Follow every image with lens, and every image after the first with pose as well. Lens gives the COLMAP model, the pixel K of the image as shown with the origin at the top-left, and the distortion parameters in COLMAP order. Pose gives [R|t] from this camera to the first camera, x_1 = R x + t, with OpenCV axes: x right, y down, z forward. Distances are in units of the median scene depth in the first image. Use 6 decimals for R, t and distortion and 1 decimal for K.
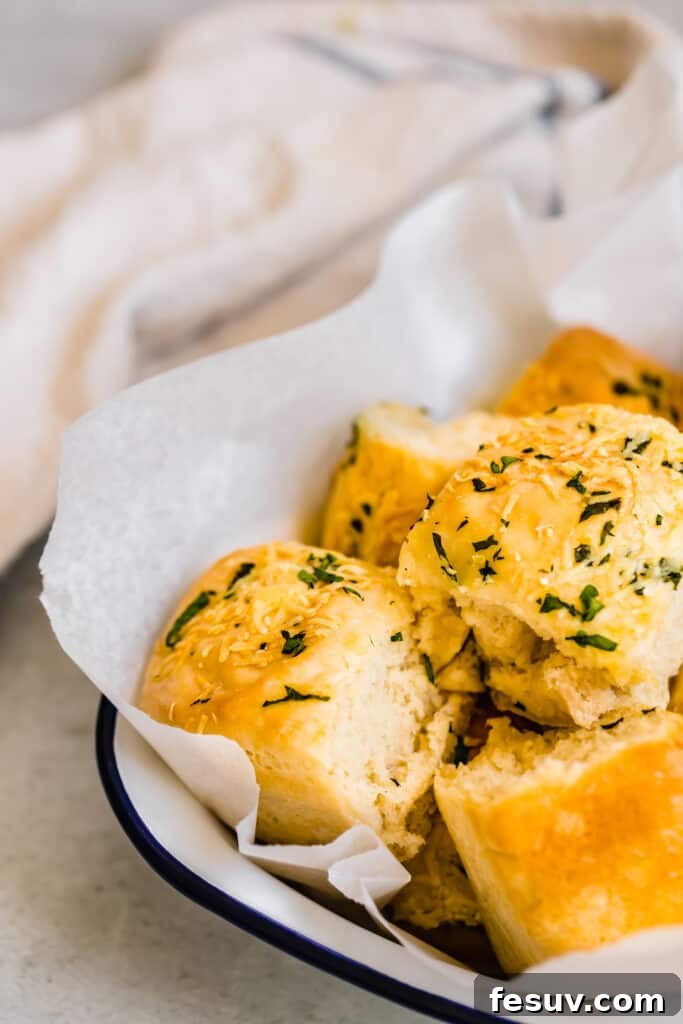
lens RADIAL K [[3554.9, 0, 341.5], [0, 3554.9, 512.0], [0, 0, 1]] dist [-0.253876, -0.223652]
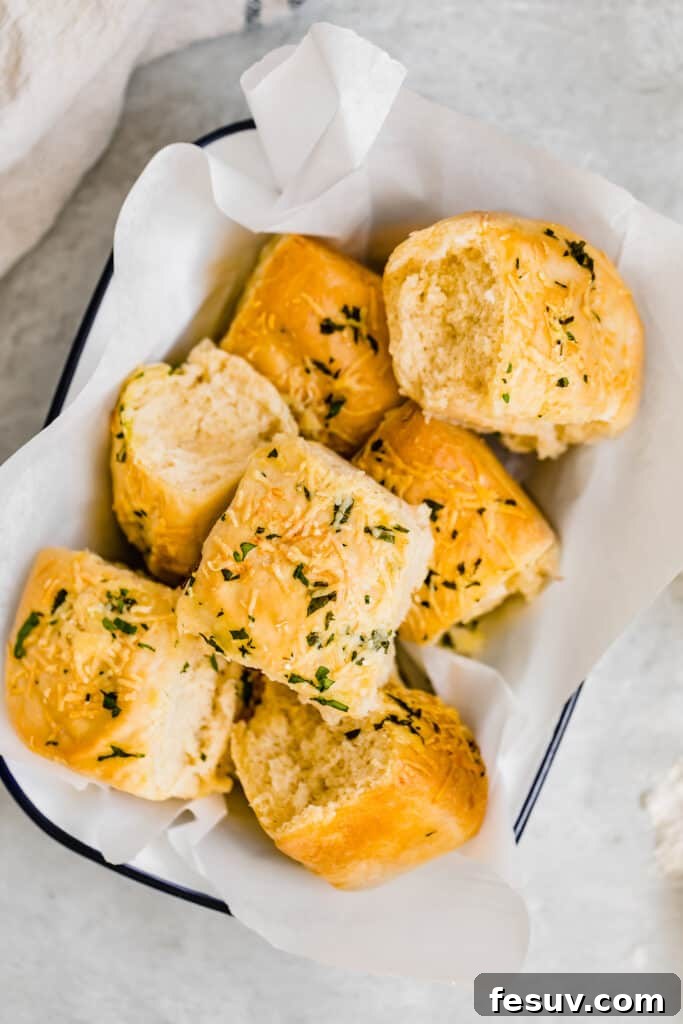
lens RADIAL K [[3554.9, 0, 341.5], [0, 3554.9, 512.0], [0, 0, 1]] dist [-0.253876, -0.223652]
pose [[0.987509, -0.151026, -0.044907, 0.143452], [0.143576, 0.745142, 0.651267, -0.875343], [-0.064896, -0.649580, 0.757518, 0.026929]]
